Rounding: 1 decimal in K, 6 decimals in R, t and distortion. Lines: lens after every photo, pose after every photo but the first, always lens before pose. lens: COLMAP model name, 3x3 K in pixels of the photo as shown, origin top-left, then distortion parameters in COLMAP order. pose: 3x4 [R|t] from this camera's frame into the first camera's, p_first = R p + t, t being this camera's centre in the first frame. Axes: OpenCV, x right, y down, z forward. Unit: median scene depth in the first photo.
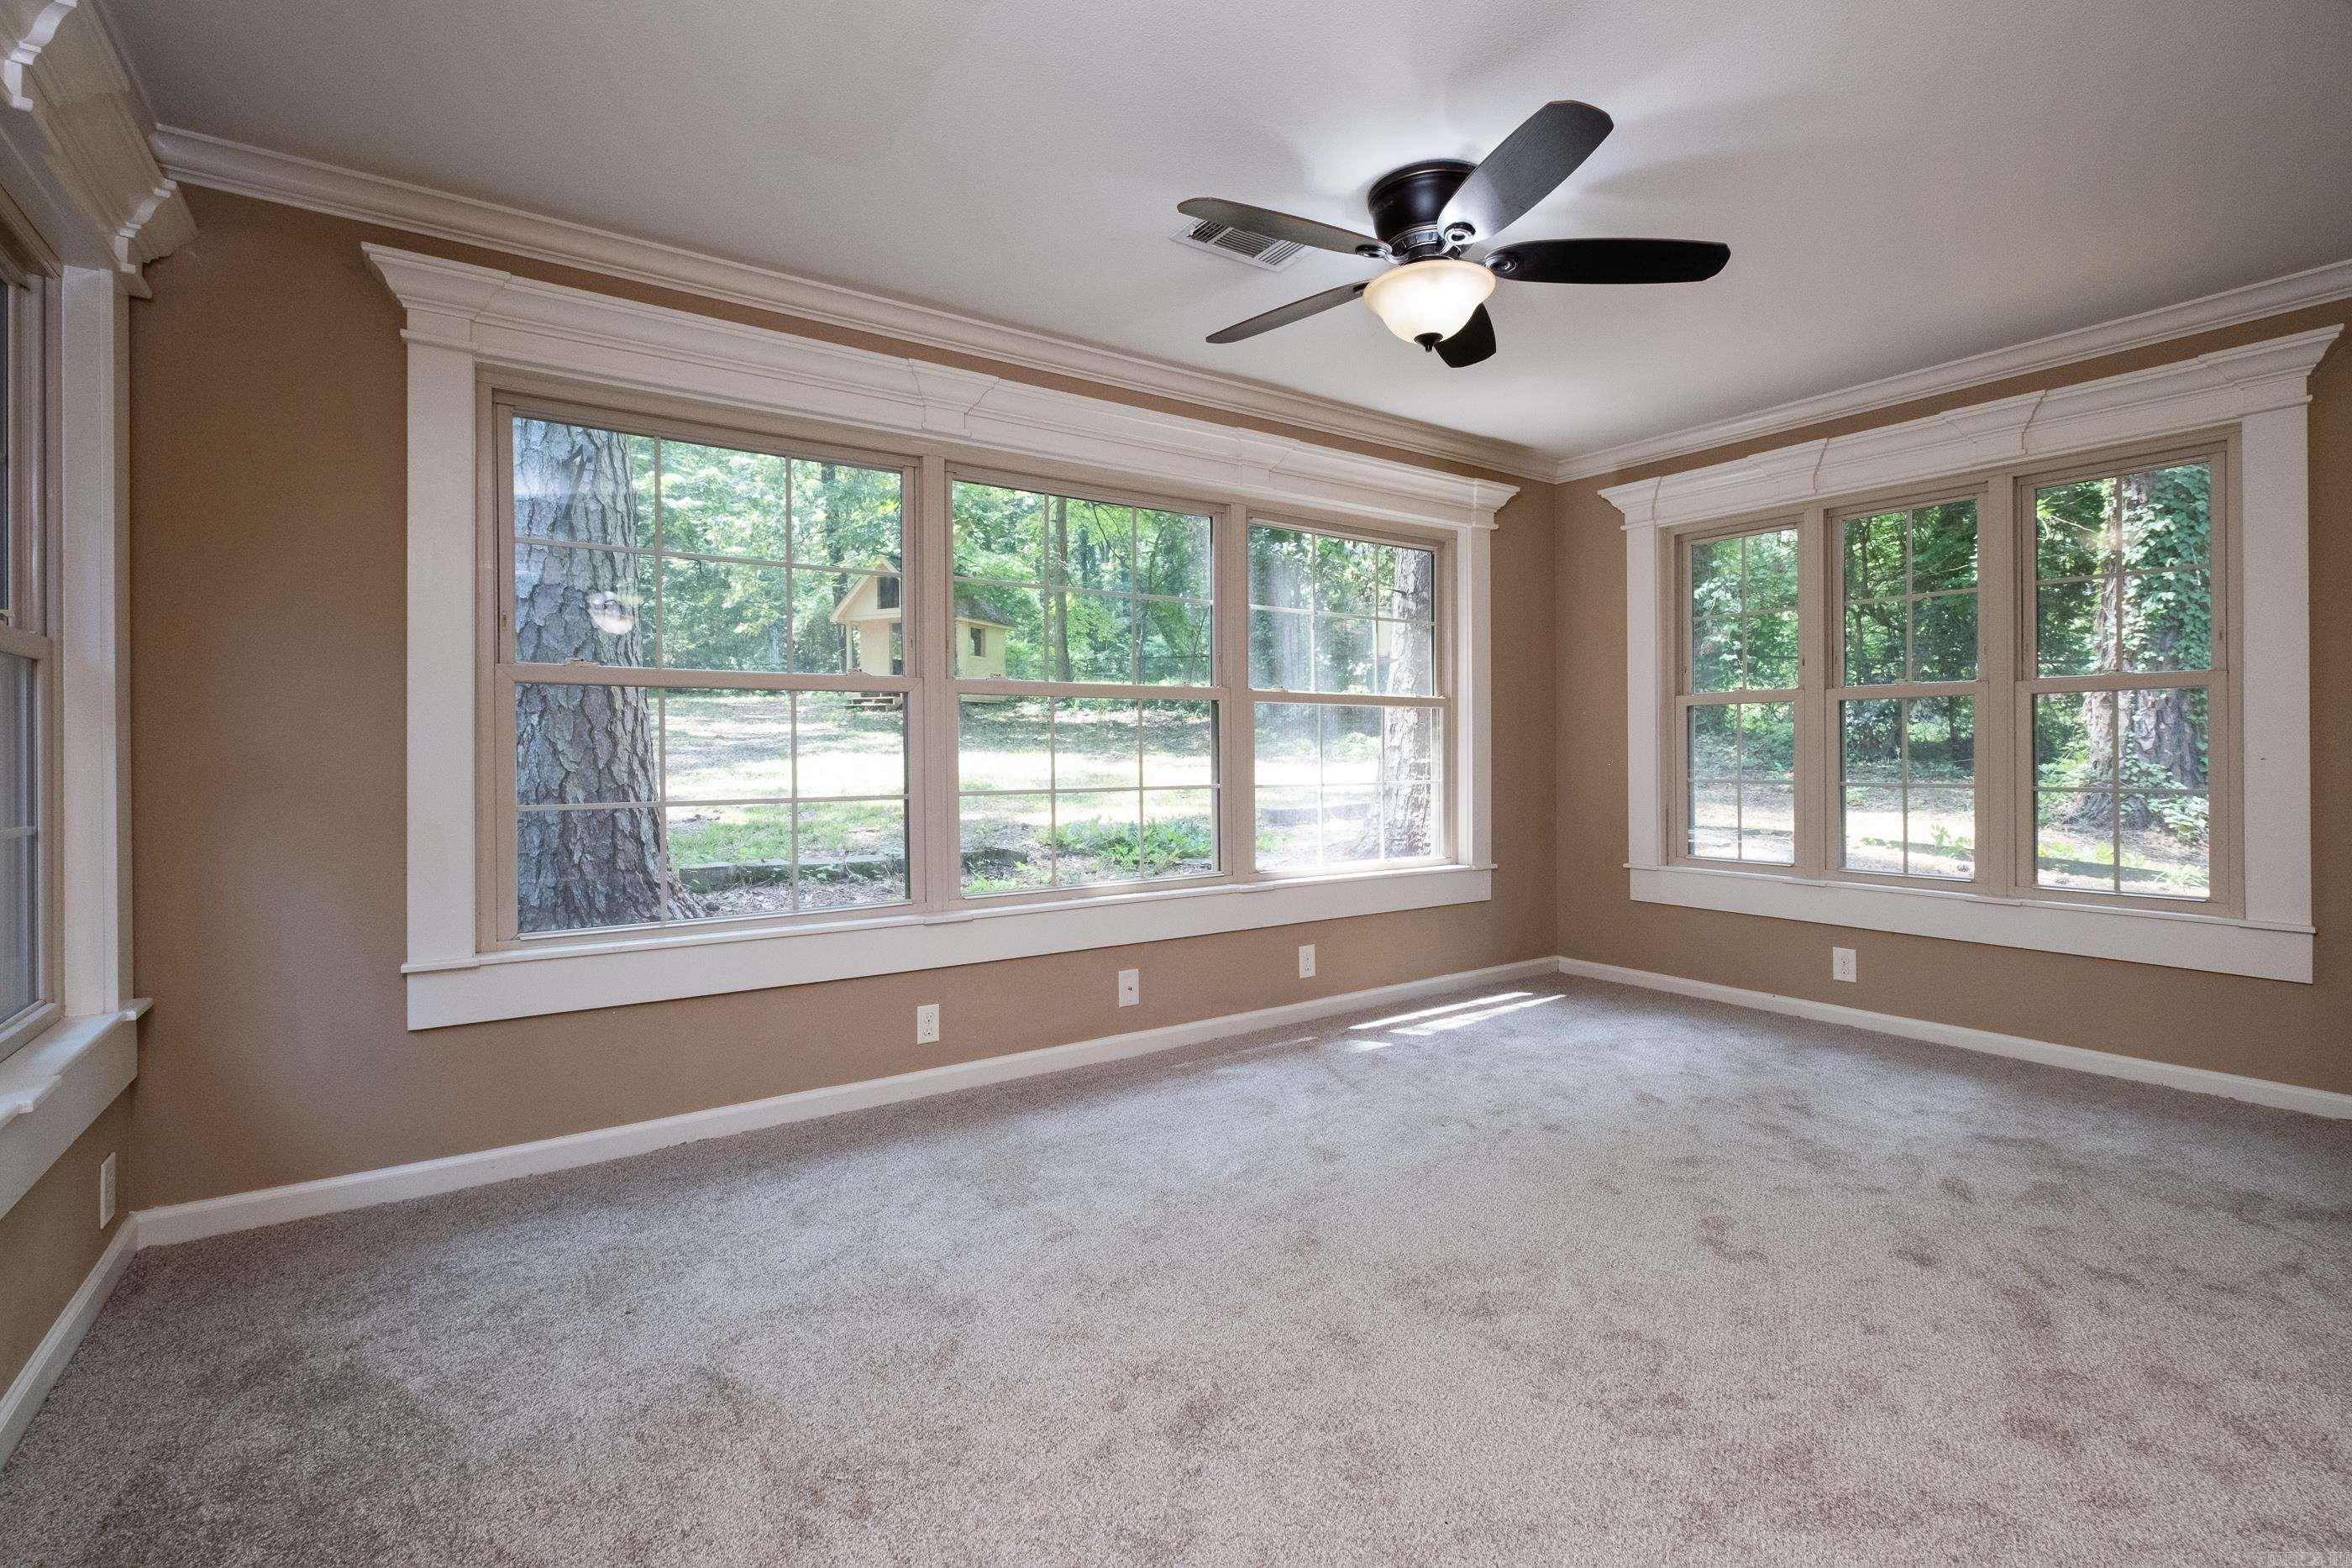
lens RADIAL K [[1045.7, 0, 1163.8], [0, 1045.7, 763.5], [0, 0, 1]] dist [0.002661, -0.000452]
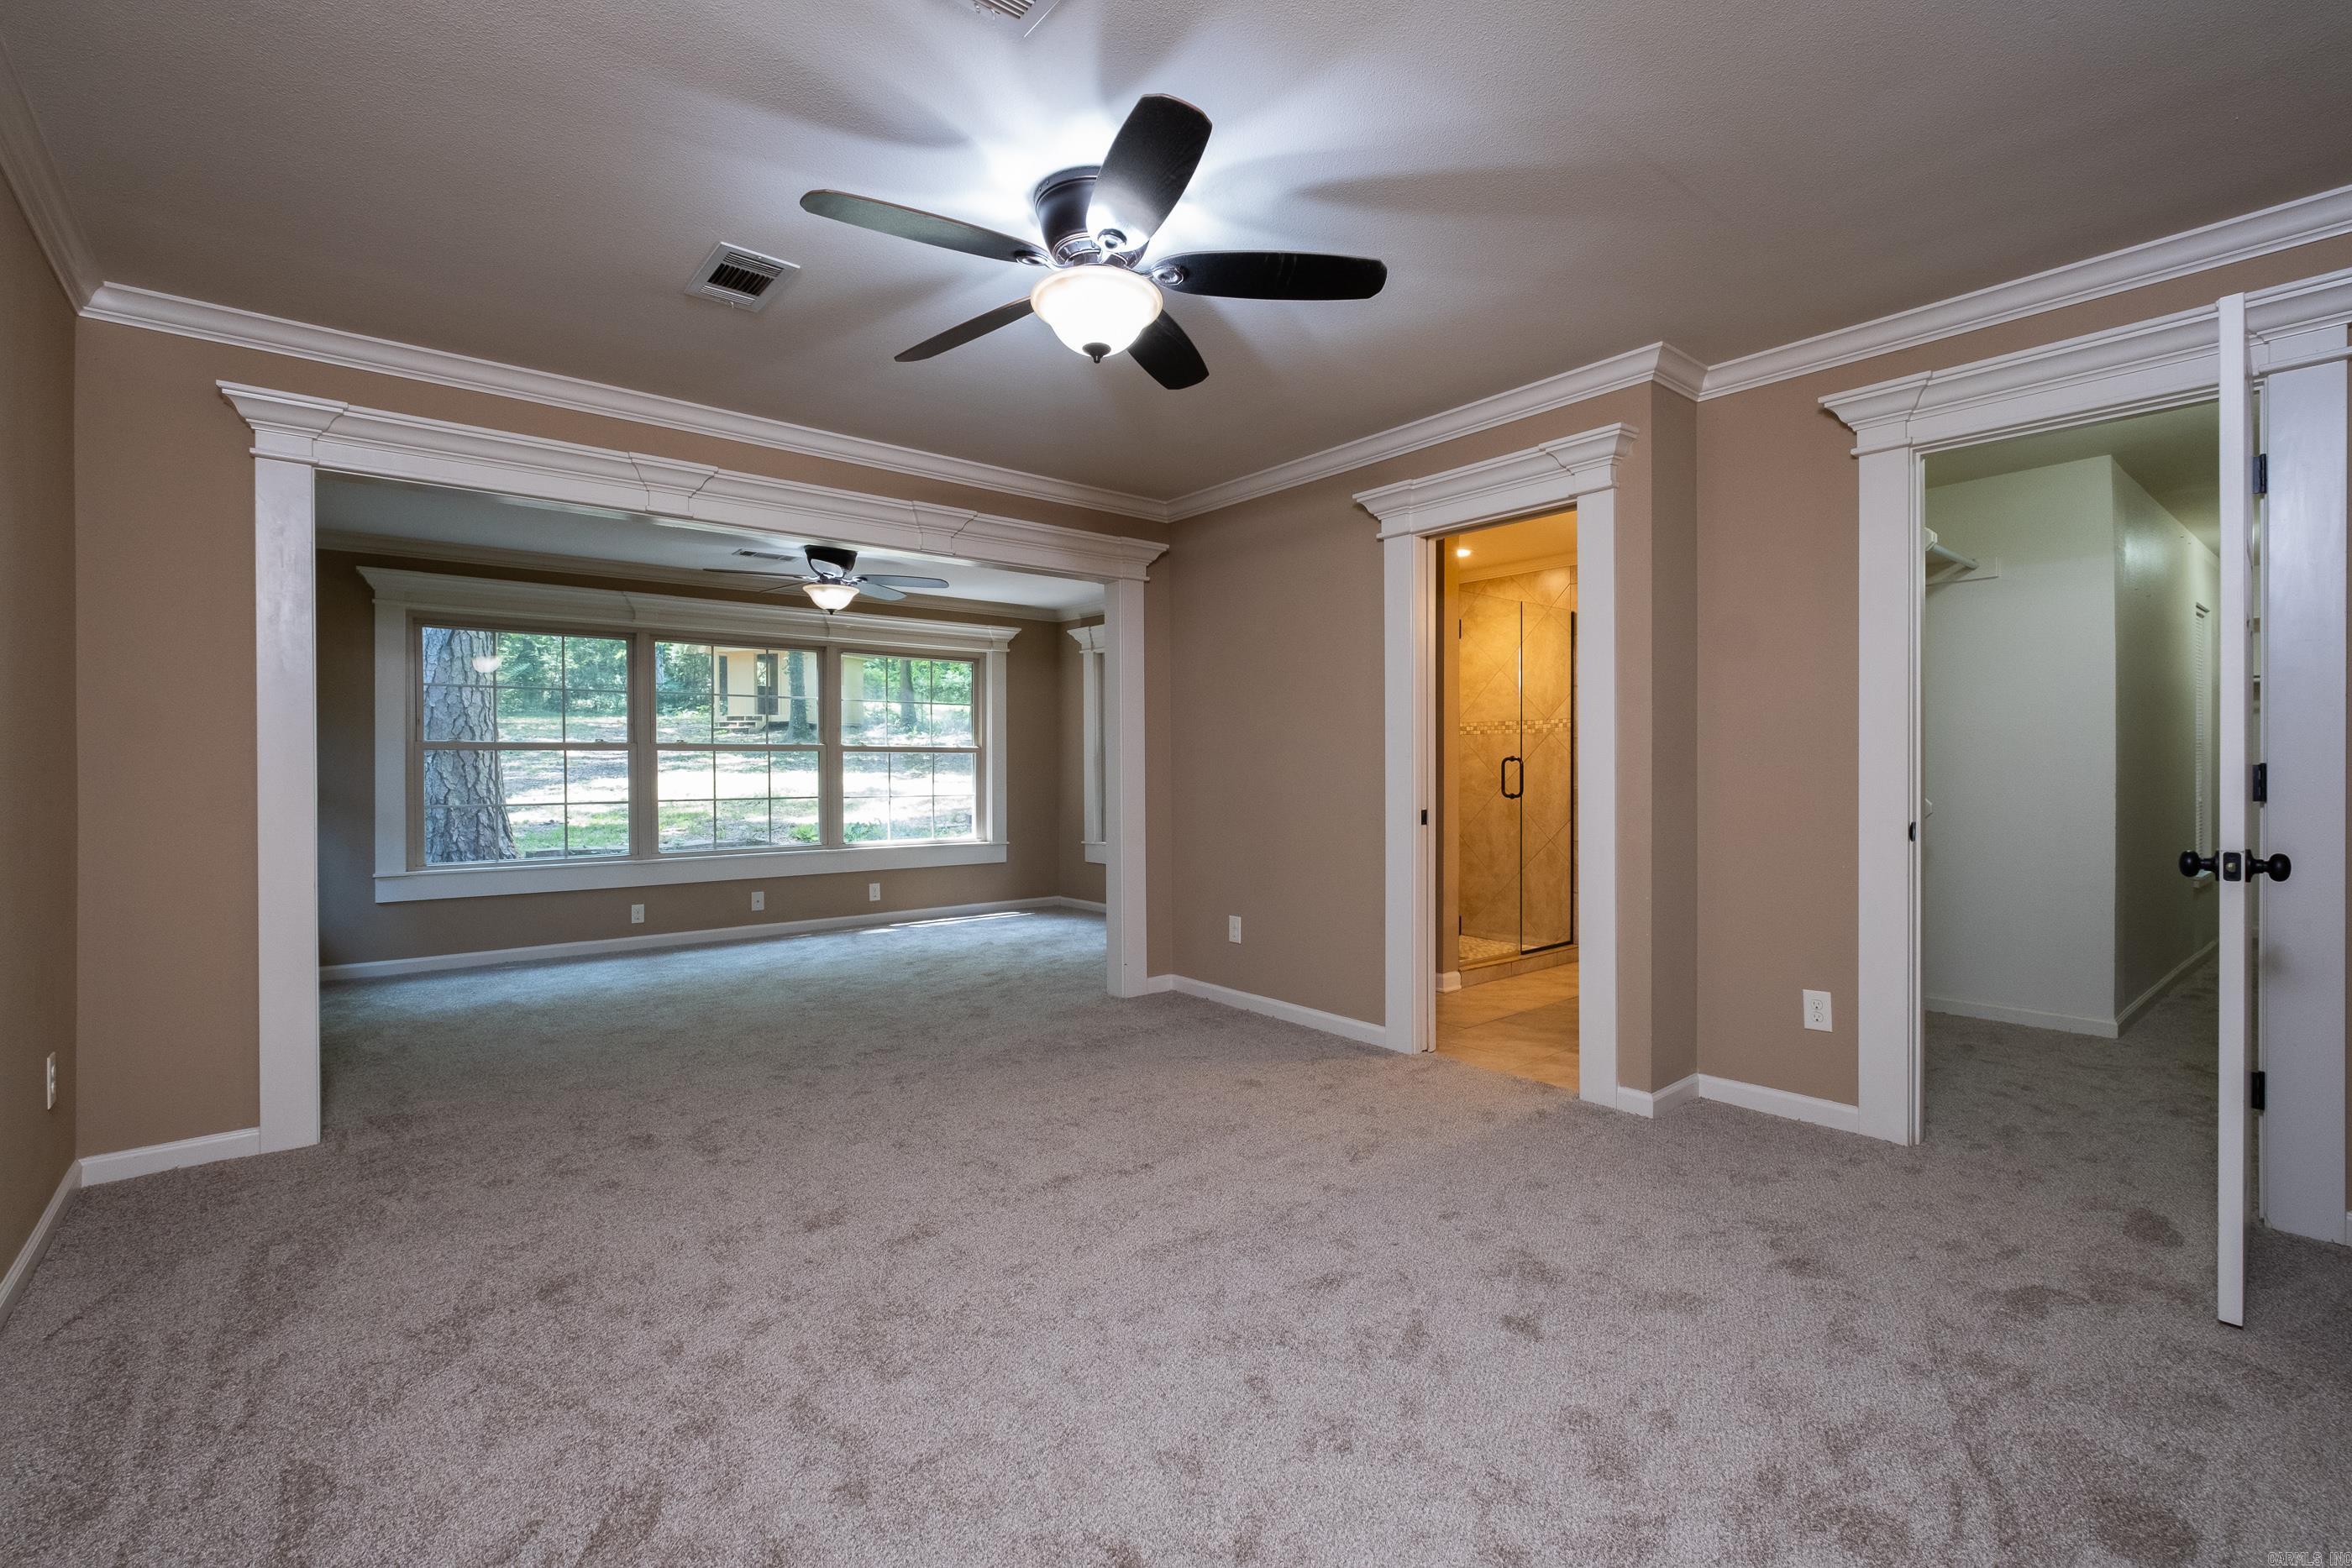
lens RADIAL K [[1045.7, 0, 1186.9], [0, 1045.7, 781.1], [0, 0, 1]] dist [0.002661, -0.000452]
pose [[0.995302, 0.001531, 0.096807, 0.467725], [-0.001778, 0.999995, 0.002465, -0.011845], [-0.096803, -0.002625, 0.995300, -0.825398]]
